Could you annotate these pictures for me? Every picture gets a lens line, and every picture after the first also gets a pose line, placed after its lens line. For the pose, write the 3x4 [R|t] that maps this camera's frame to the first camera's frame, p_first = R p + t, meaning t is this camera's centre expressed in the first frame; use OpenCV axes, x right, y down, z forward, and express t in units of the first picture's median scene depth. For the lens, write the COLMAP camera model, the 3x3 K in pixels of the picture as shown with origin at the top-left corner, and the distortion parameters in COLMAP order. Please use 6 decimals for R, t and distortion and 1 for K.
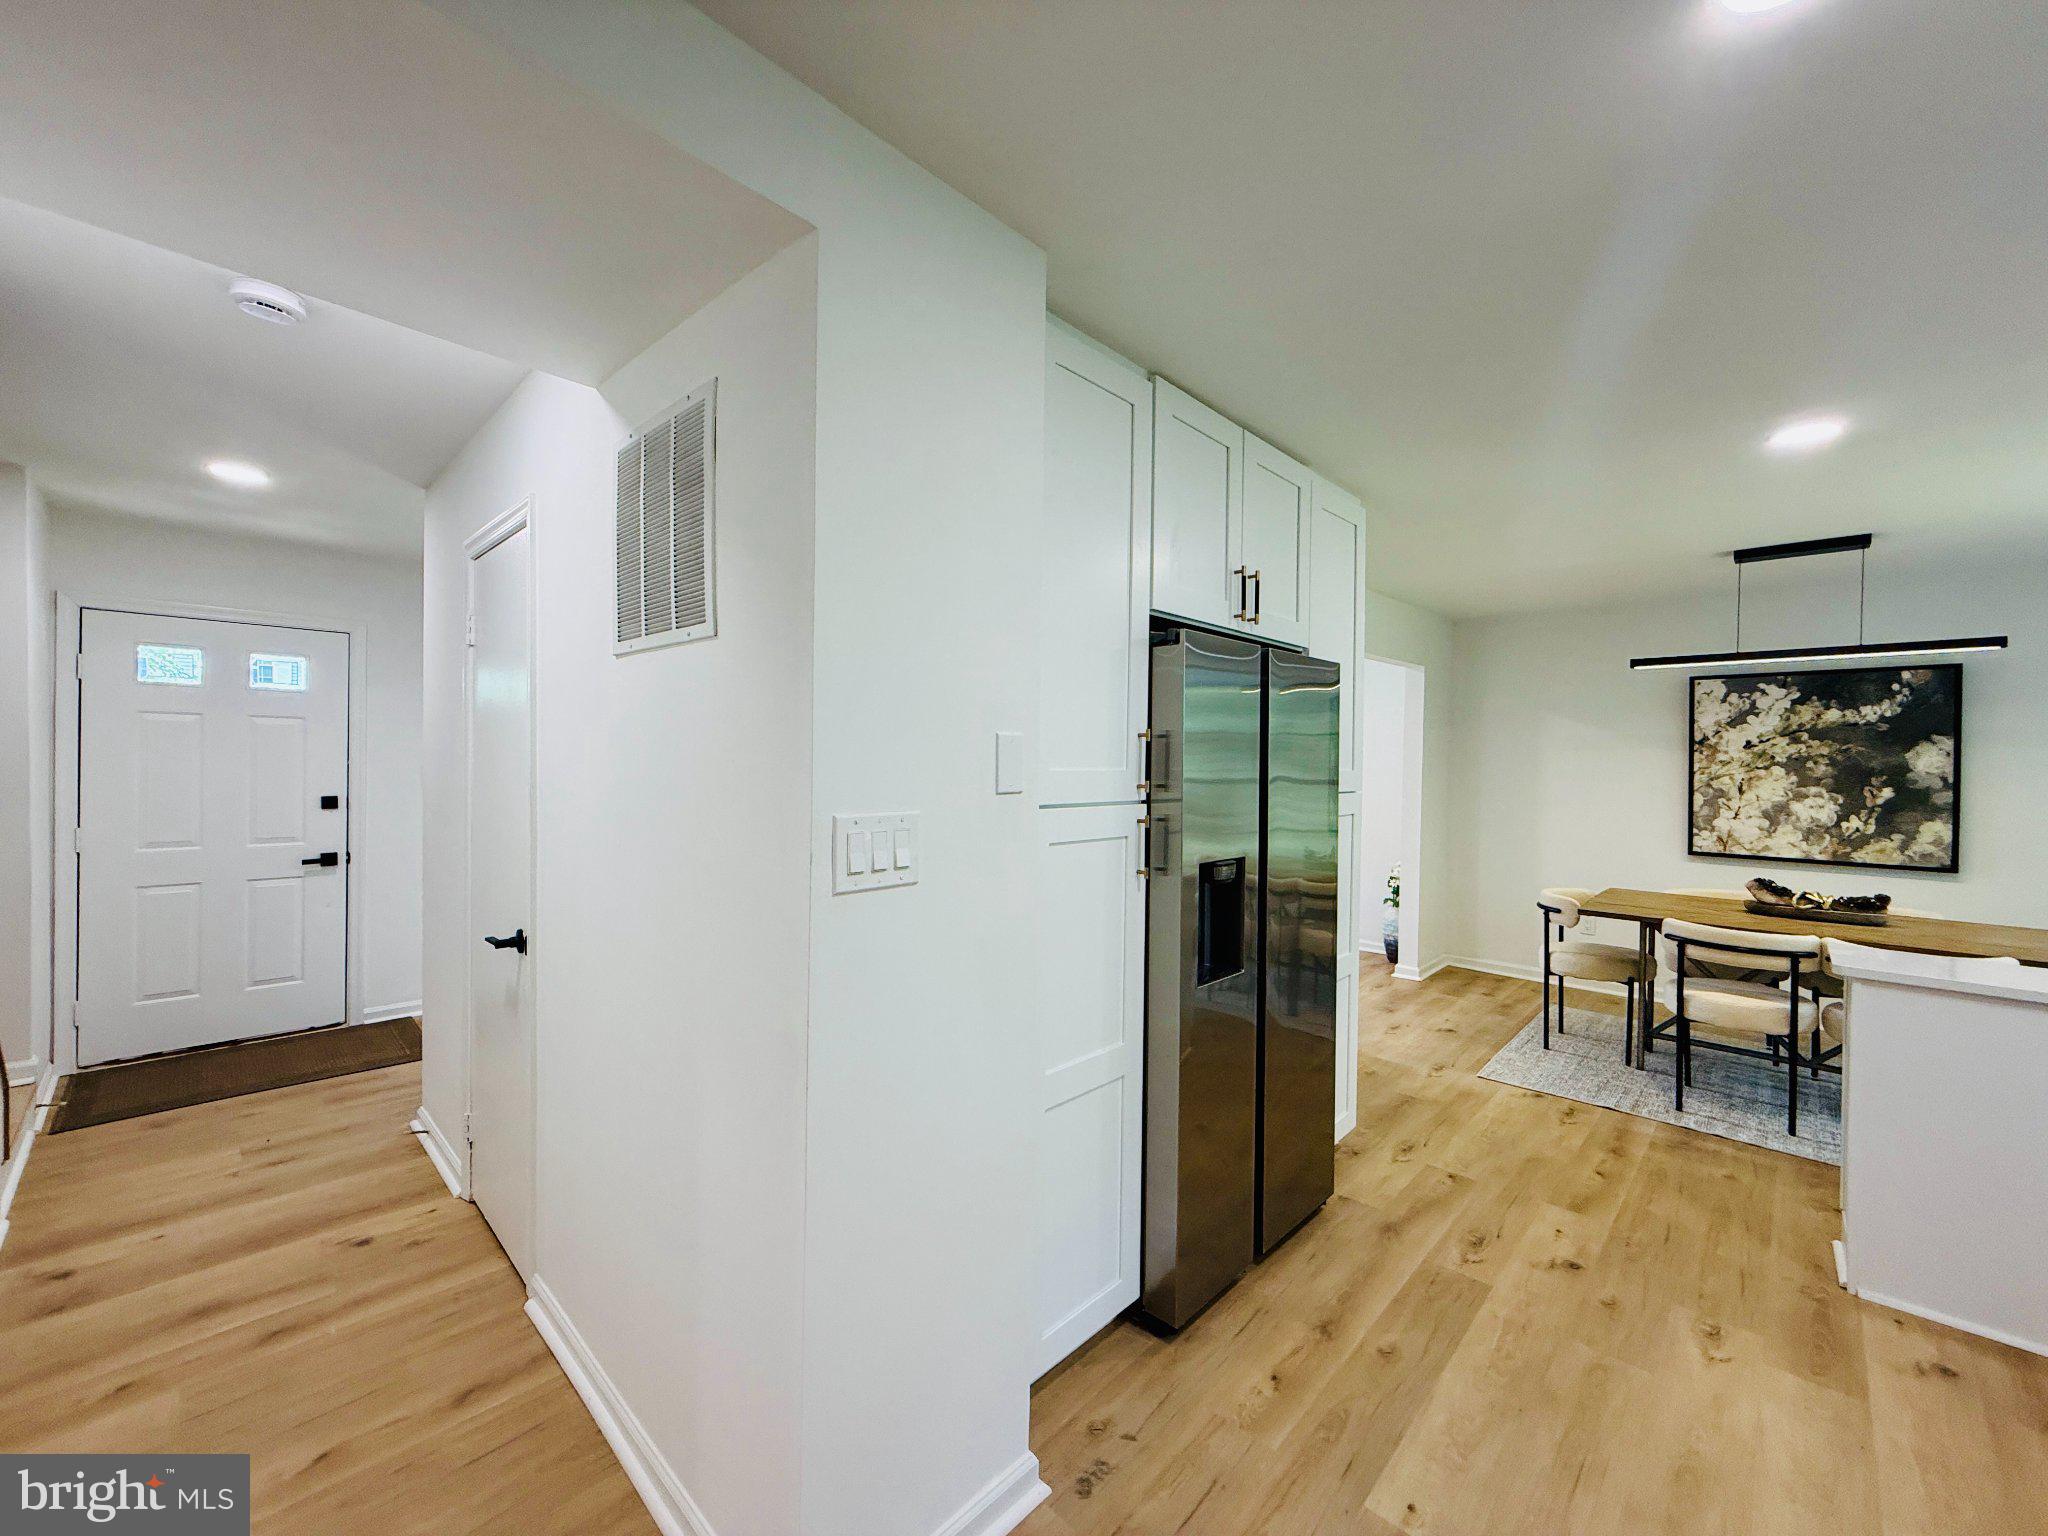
lens RADIAL K [[816.2, 0, 1018.2], [0, 816.2, 761.5], [0, 0, 1]] dist [0.000876, -0.000030]
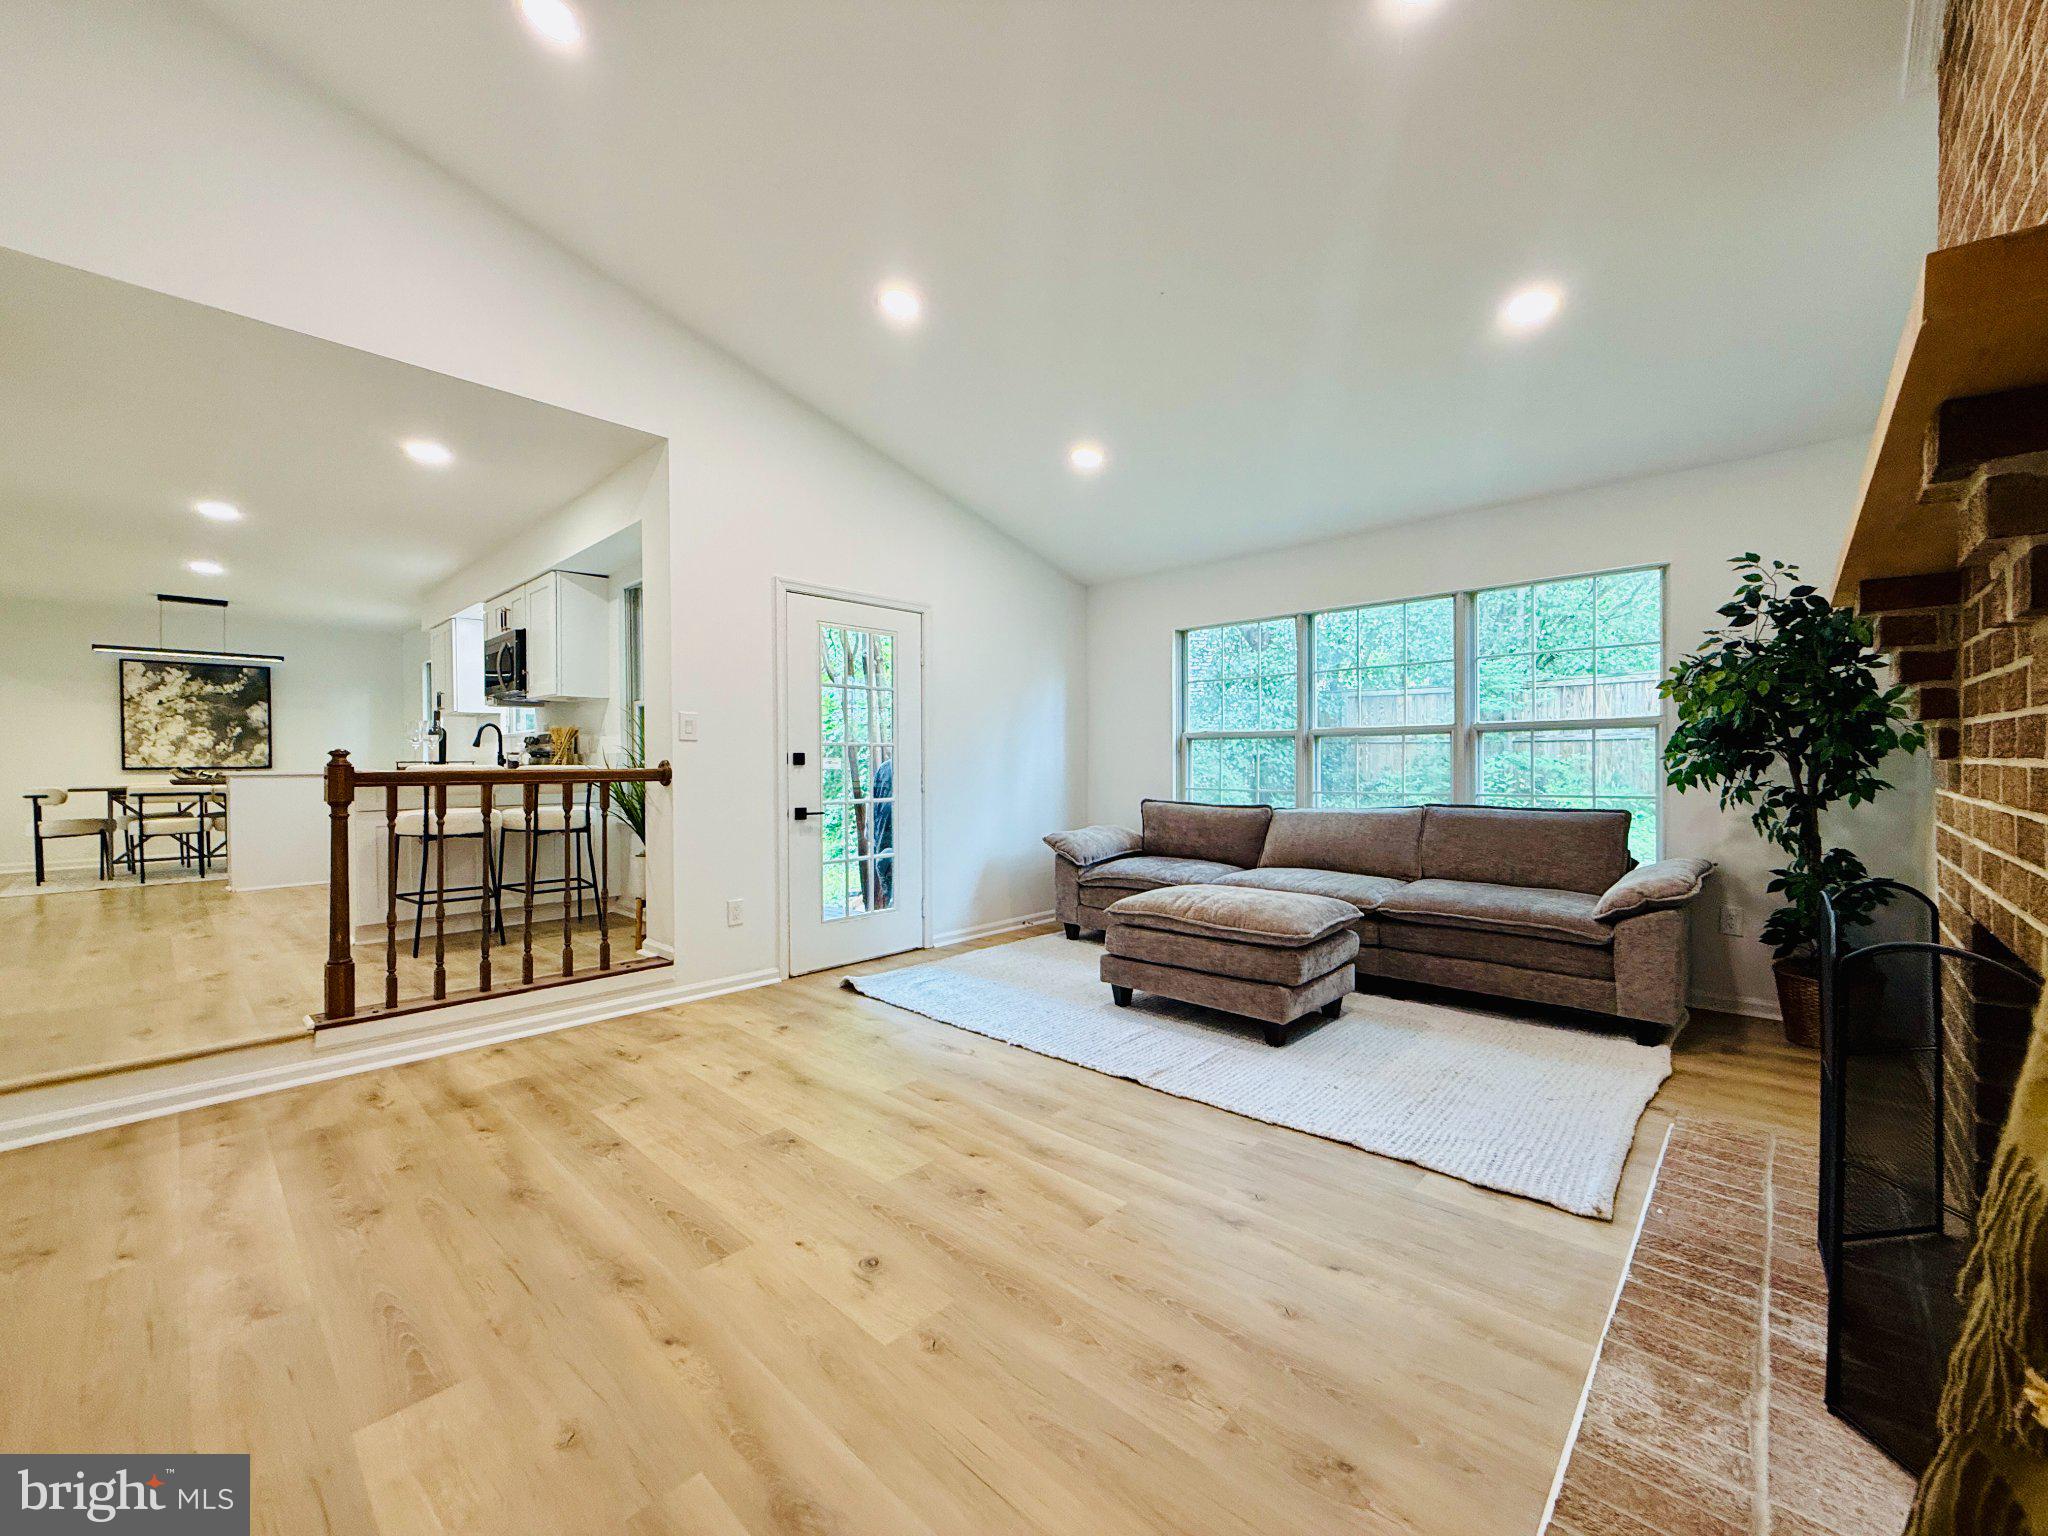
lens RADIAL K [[816.2, 0, 1020.3], [0, 816.2, 768.8], [0, 0, 1]] dist [0.000876, -0.000030]
pose [[-0.015764, -0.019942, 0.999677, -0.875652], [0.013278, 0.999709, 0.020152, 0.111354], [-0.999788, 0.013591, -0.015495, -0.797256]]
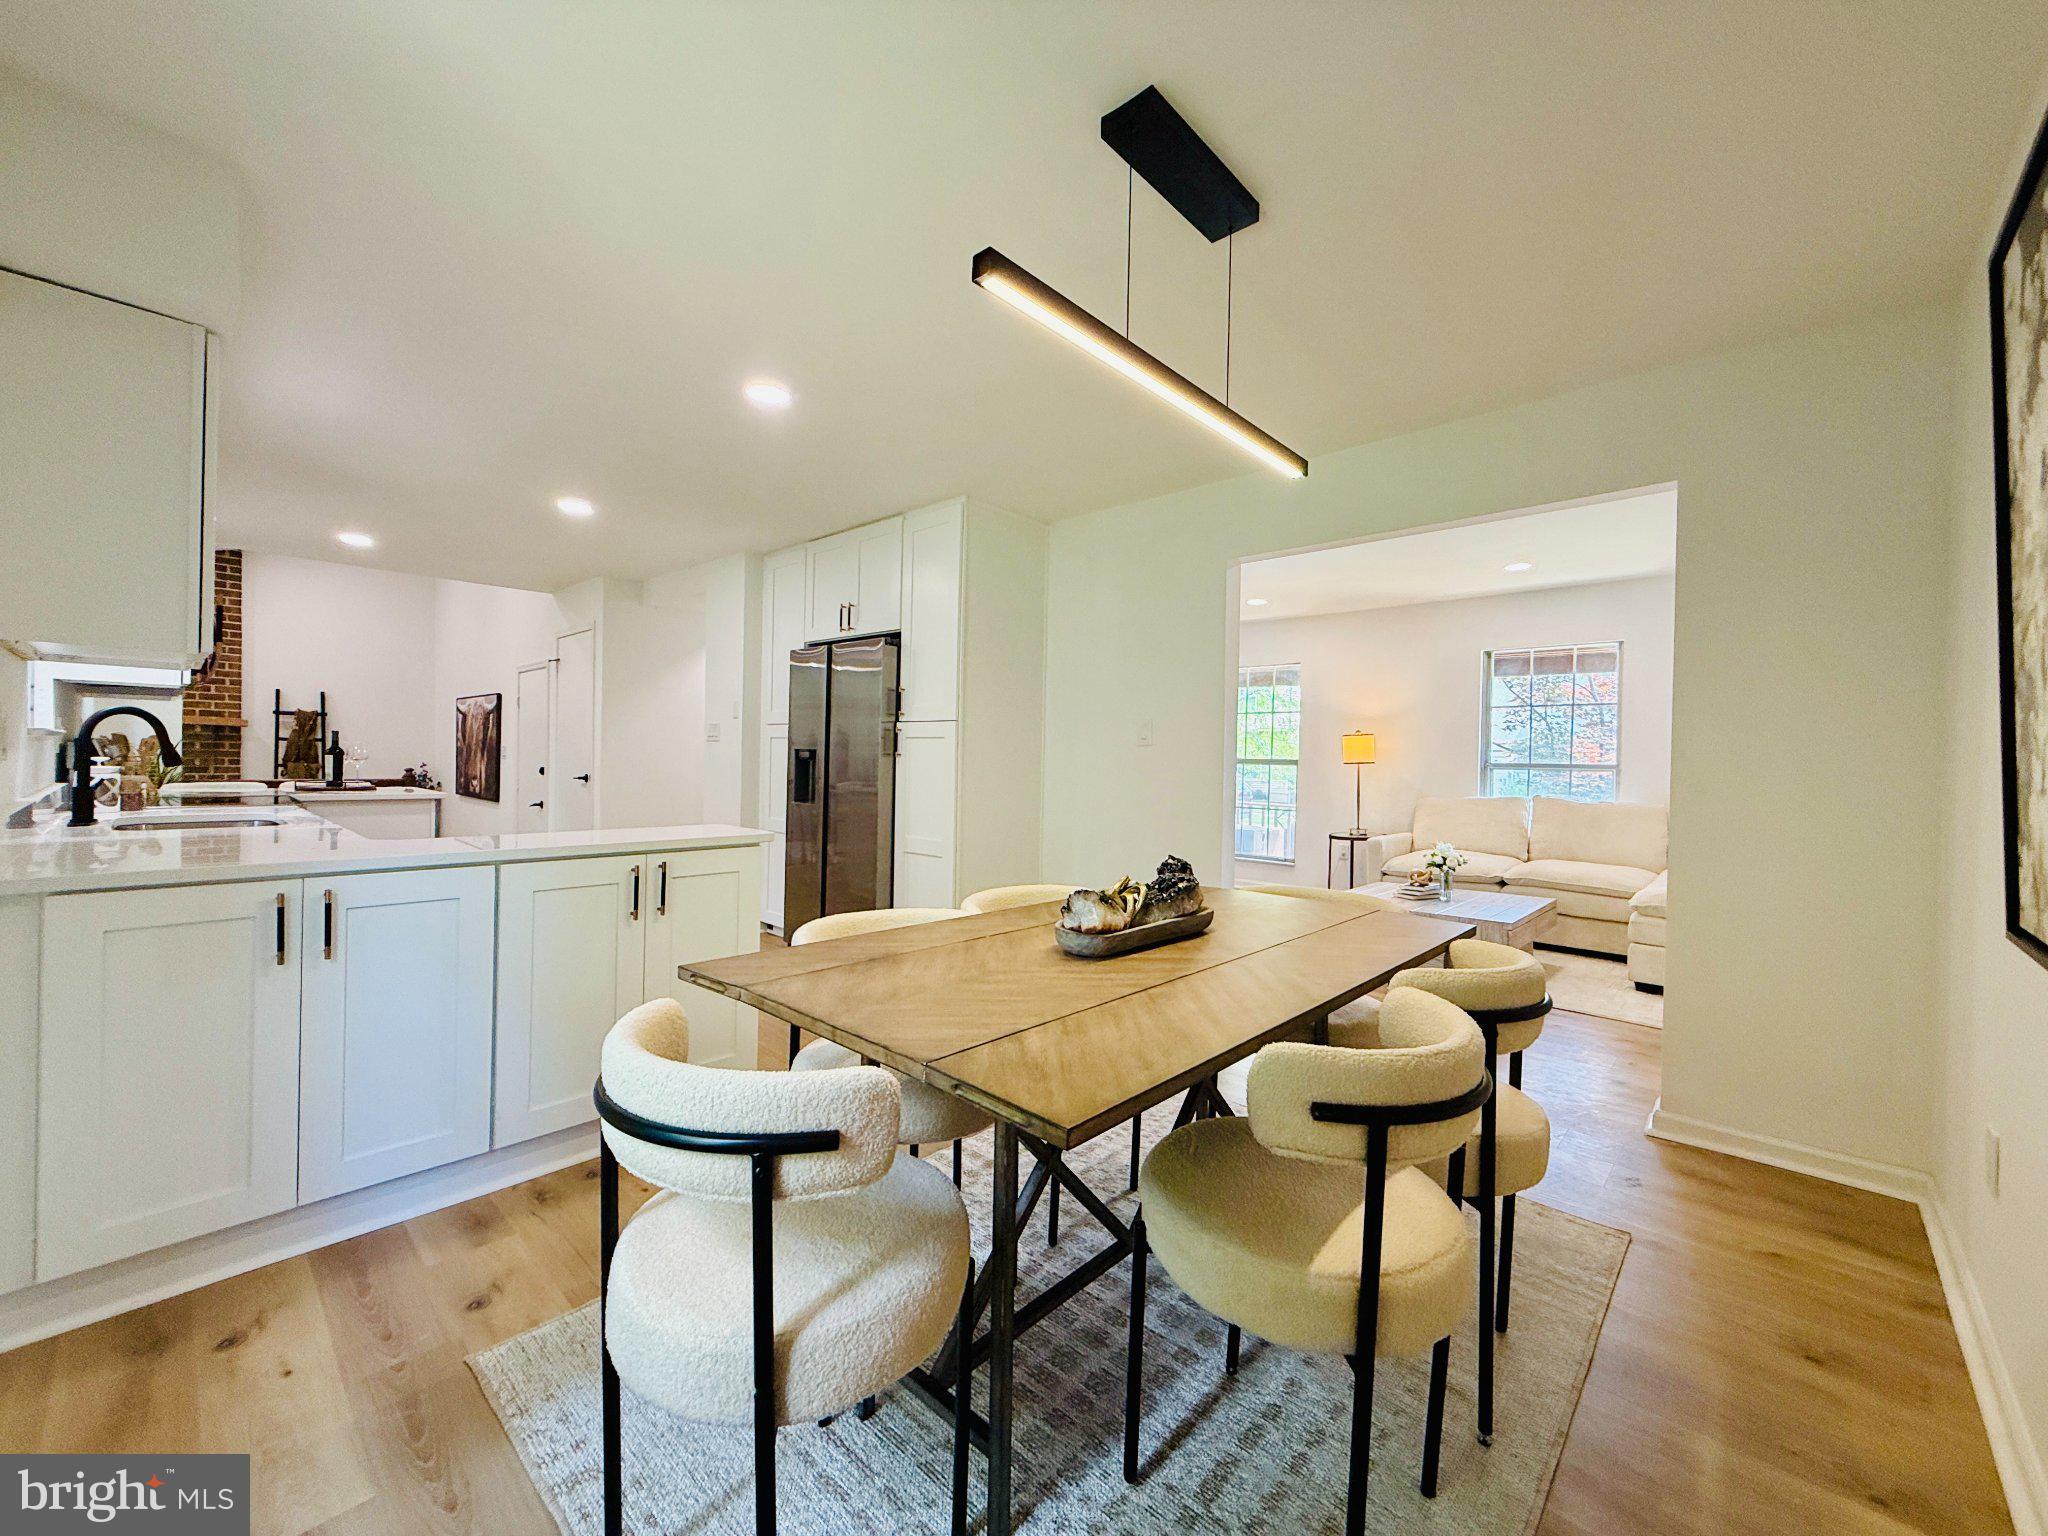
lens RADIAL K [[816.2, 0, 1017.4], [0, 816.2, 769.7], [0, 0, 1]] dist [0.000876, -0.000030]
pose [[0.013259, 0.002529, -0.999909, 1.159835], [-0.027440, 0.999621, 0.002165, 0.073798], [0.999536, 0.027409, 0.013323, 0.730548]]
